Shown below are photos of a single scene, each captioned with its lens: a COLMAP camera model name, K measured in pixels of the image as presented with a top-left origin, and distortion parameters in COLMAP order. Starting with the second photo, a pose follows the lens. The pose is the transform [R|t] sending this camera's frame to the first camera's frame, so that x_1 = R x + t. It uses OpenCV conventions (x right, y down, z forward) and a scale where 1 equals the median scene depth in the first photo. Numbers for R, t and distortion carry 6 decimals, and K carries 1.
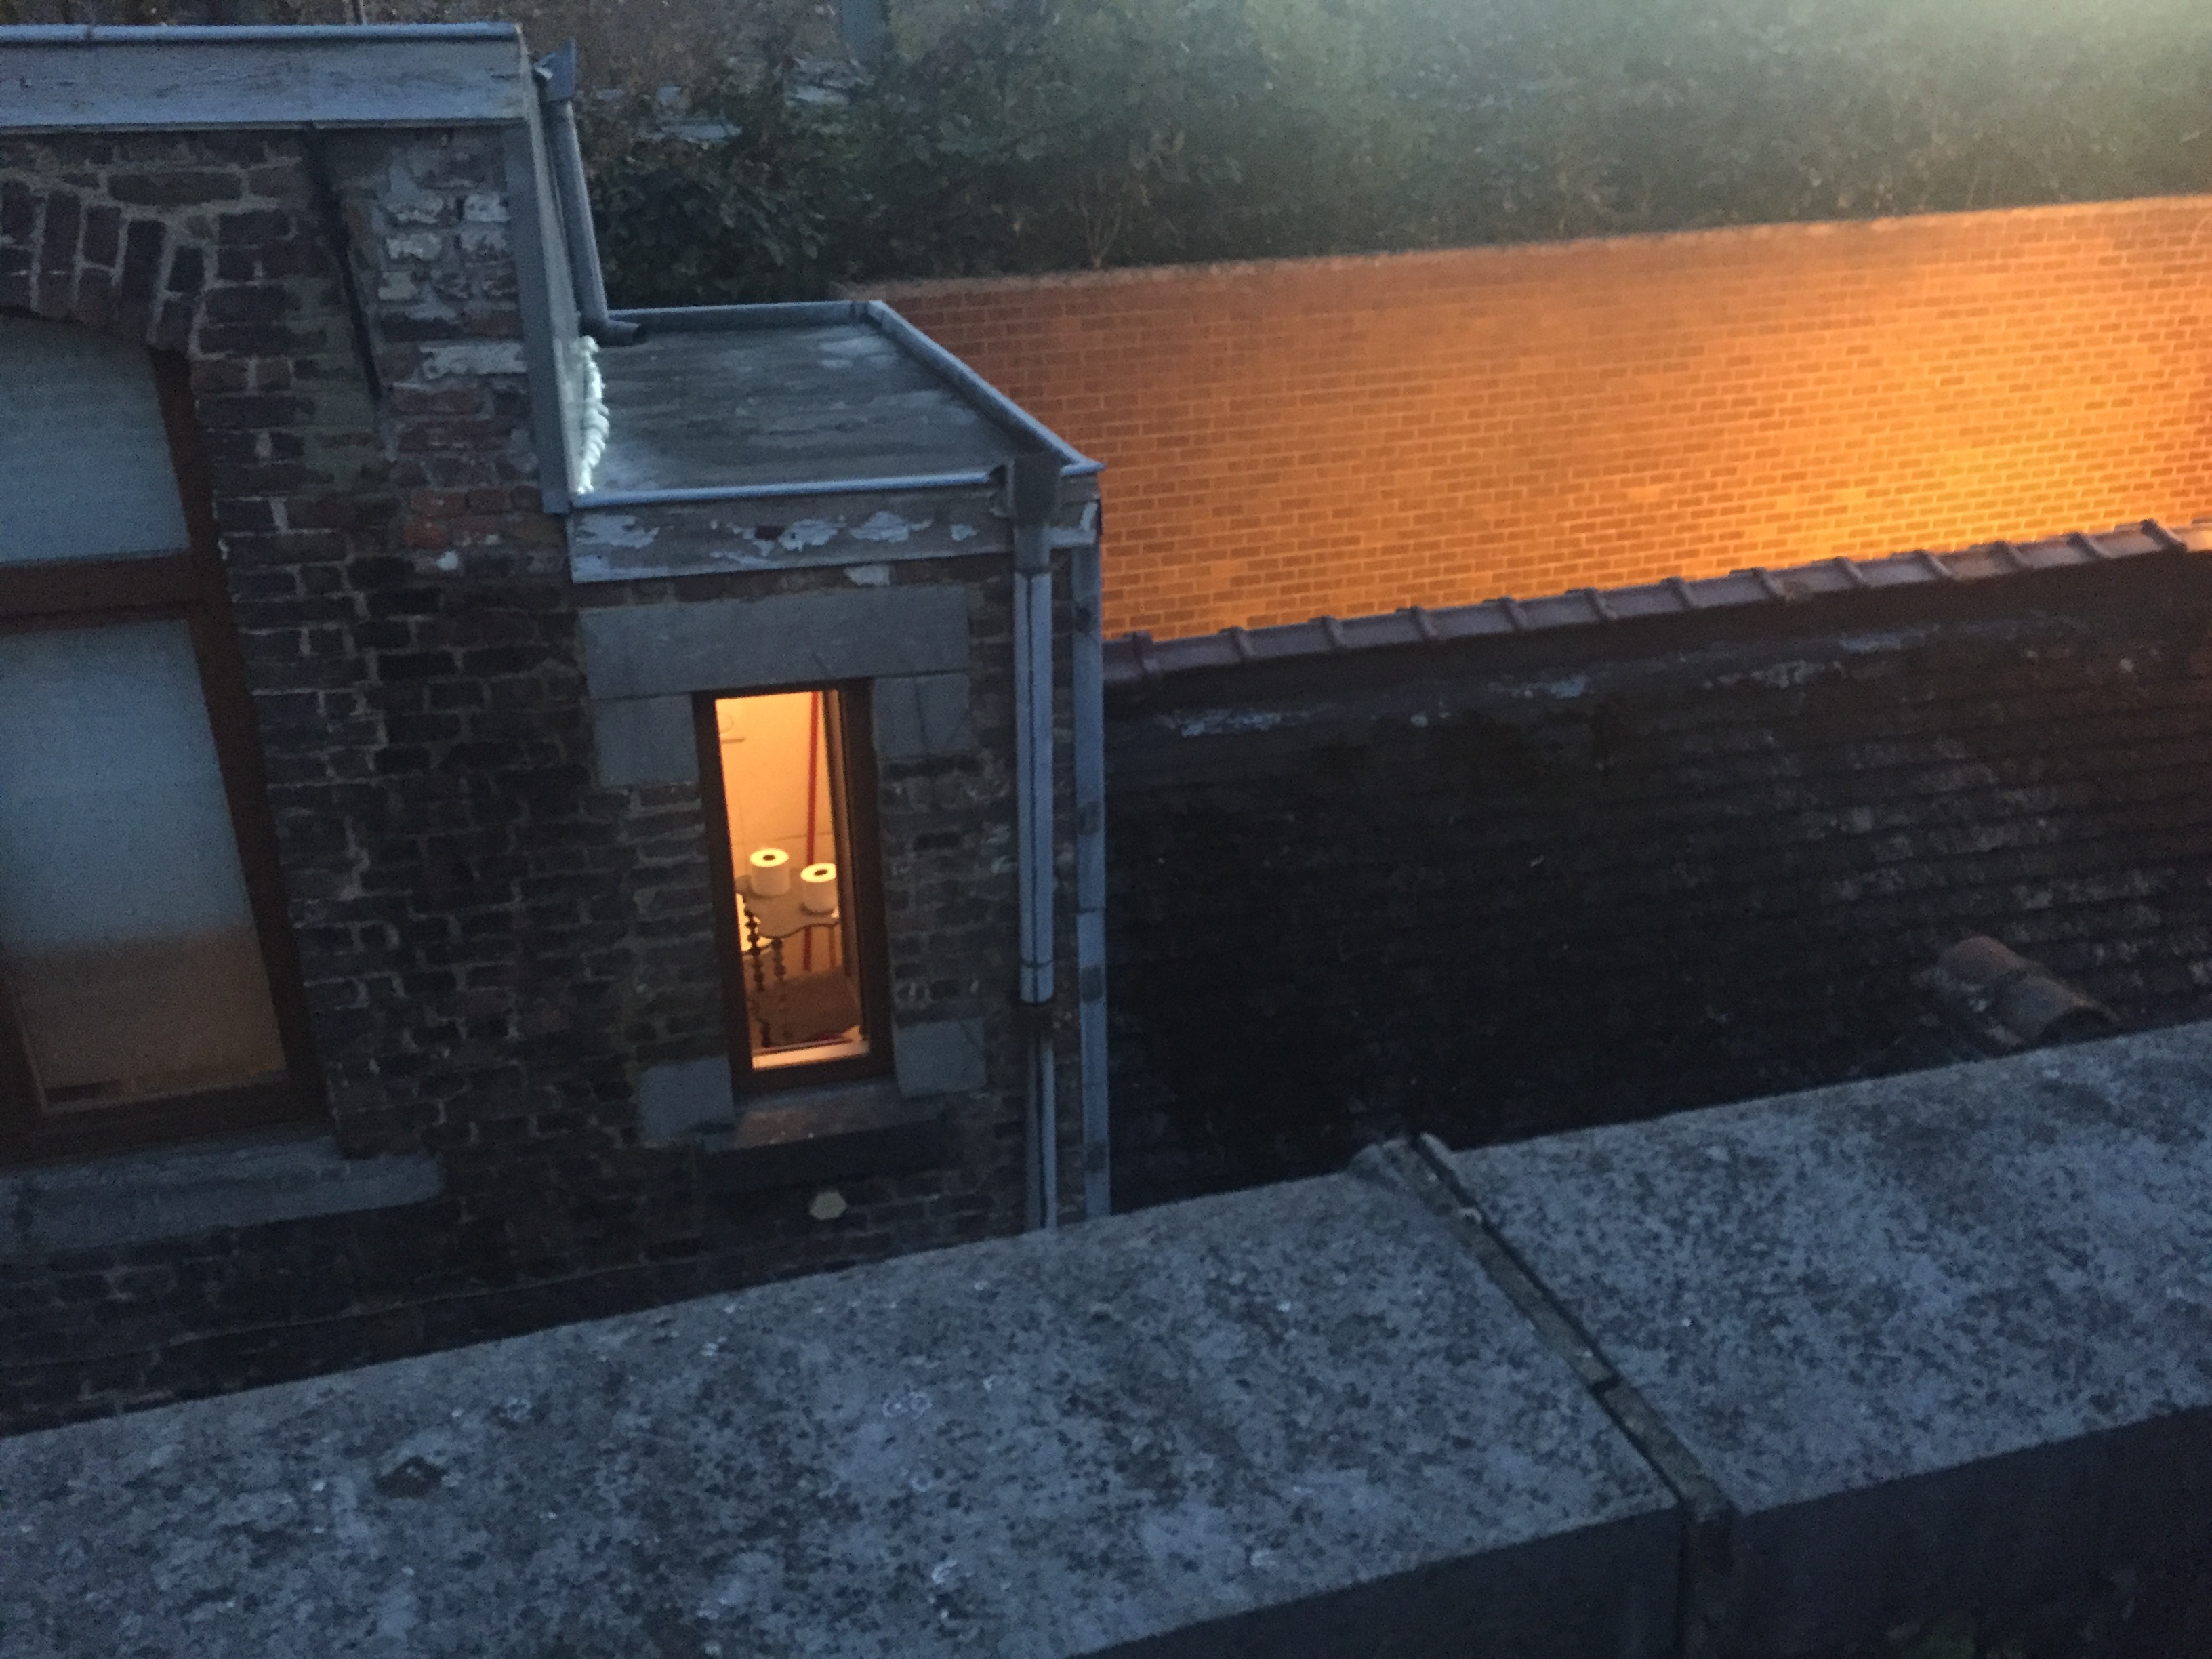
lens RADIAL K [[1884.8, 0, 1115.4], [0, 1884.8, 827.6], [0, 0, 1]] dist [0.096334, -0.137000]
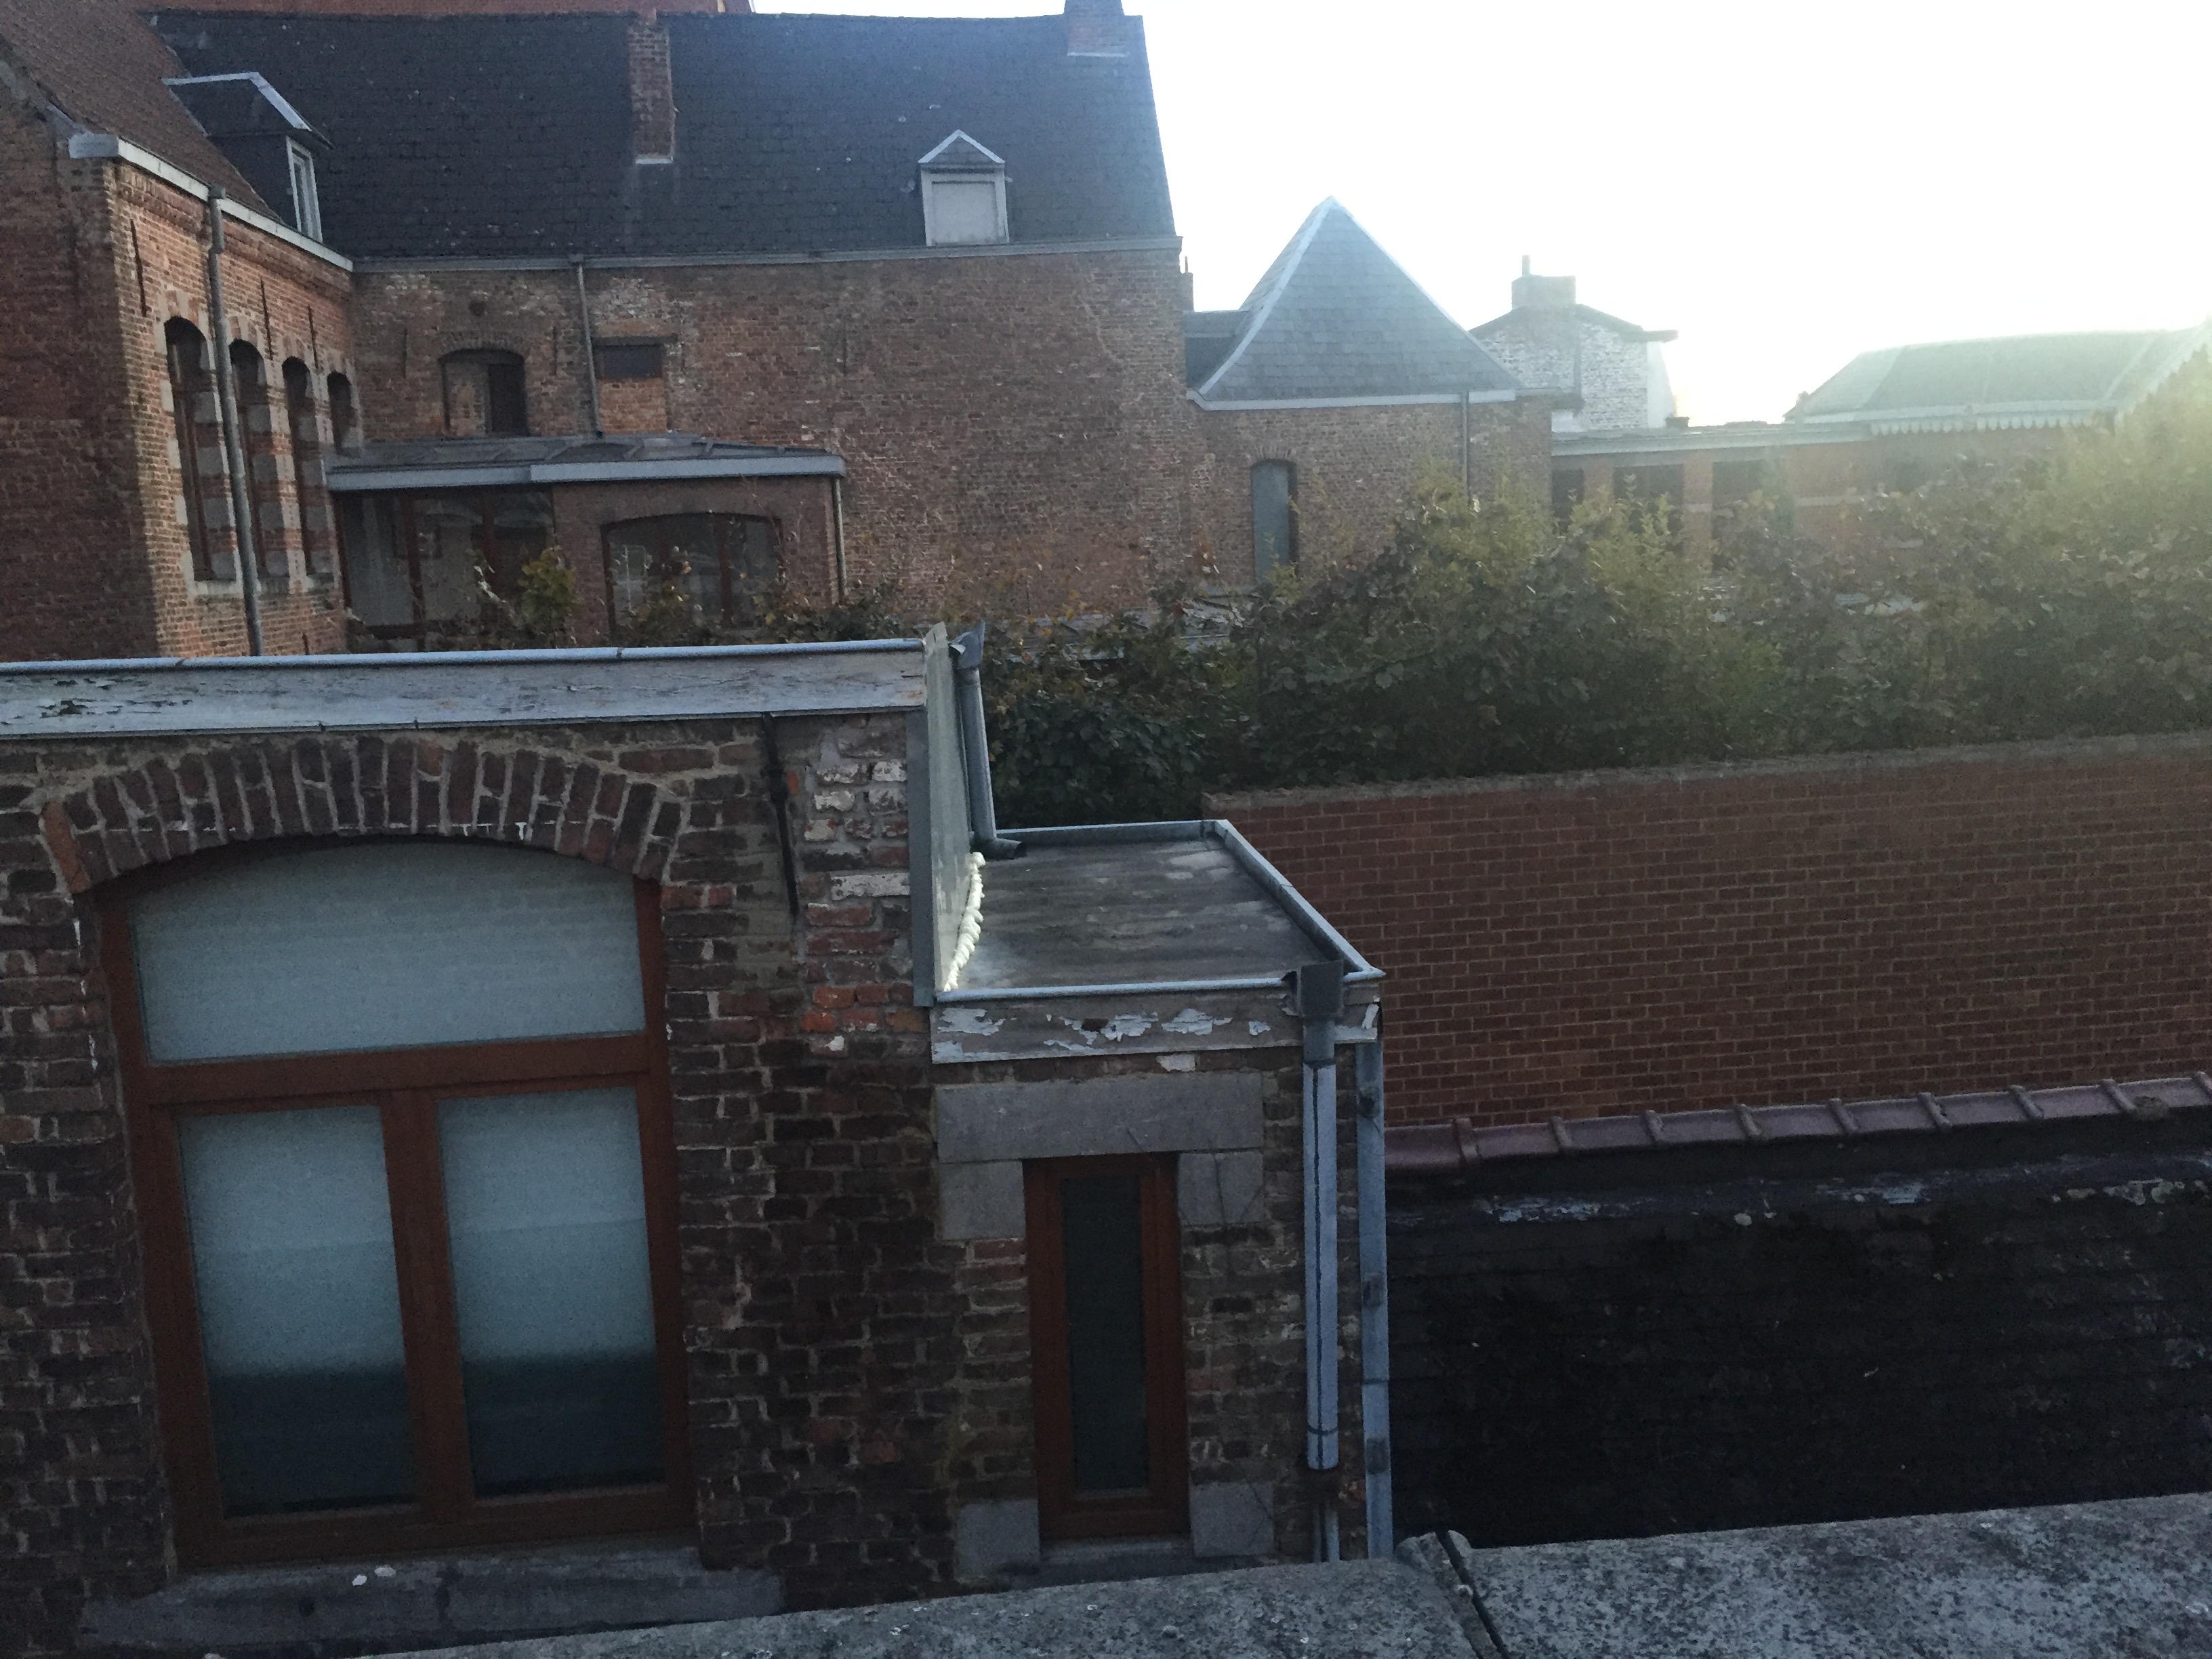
lens RADIAL K [[1901.9, 0, 1114.0], [0, 1901.9, 813.2], [0, 0, 1]] dist [0.091267, -0.130762]
pose [[0.977418, 0.002031, -0.211305, 0.077399], [-0.055368, 0.967481, -0.246810, 0.008973], [0.203932, 0.252936, 0.945746, -0.150147]]
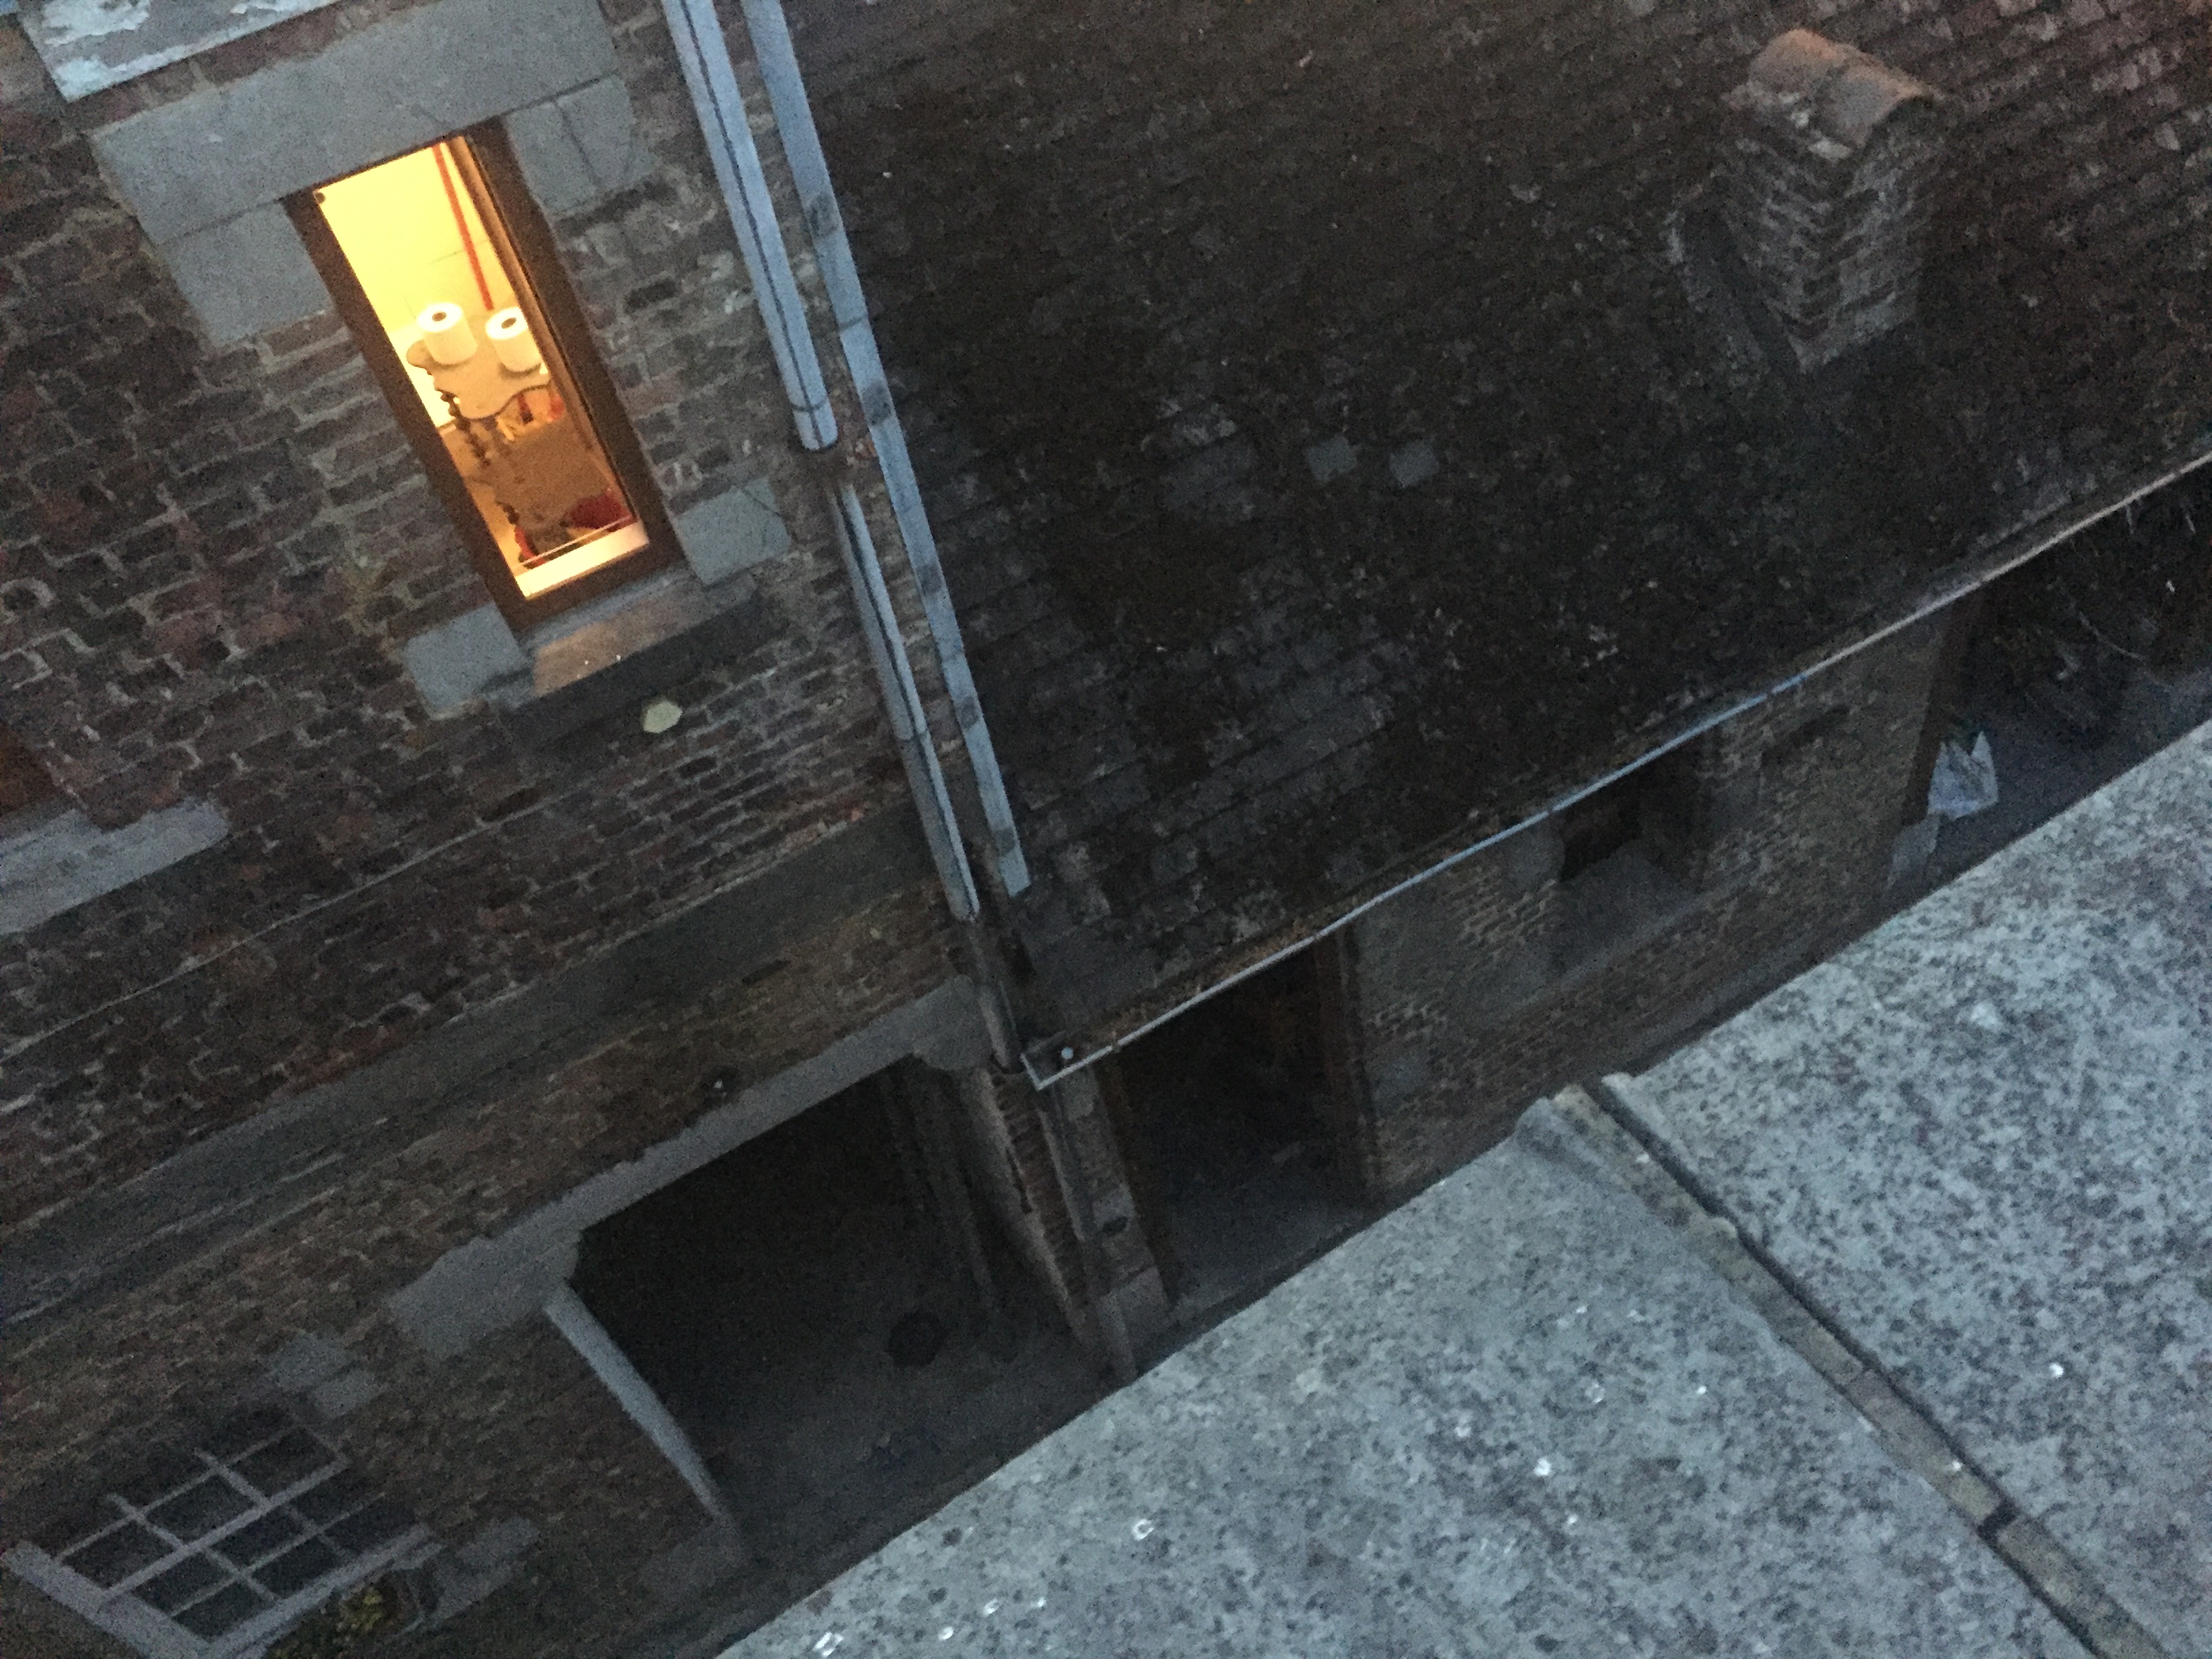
lens RADIAL K [[1884.8, 0, 1115.4], [0, 1884.8, 827.6], [0, 0, 1]] dist [0.096334, -0.137000]
pose [[0.960493, -0.270840, 0.064016, -0.017348], [0.218204, 0.875658, 0.430825, -0.107124], [-0.172741, -0.399836, 0.900162, 0.139796]]
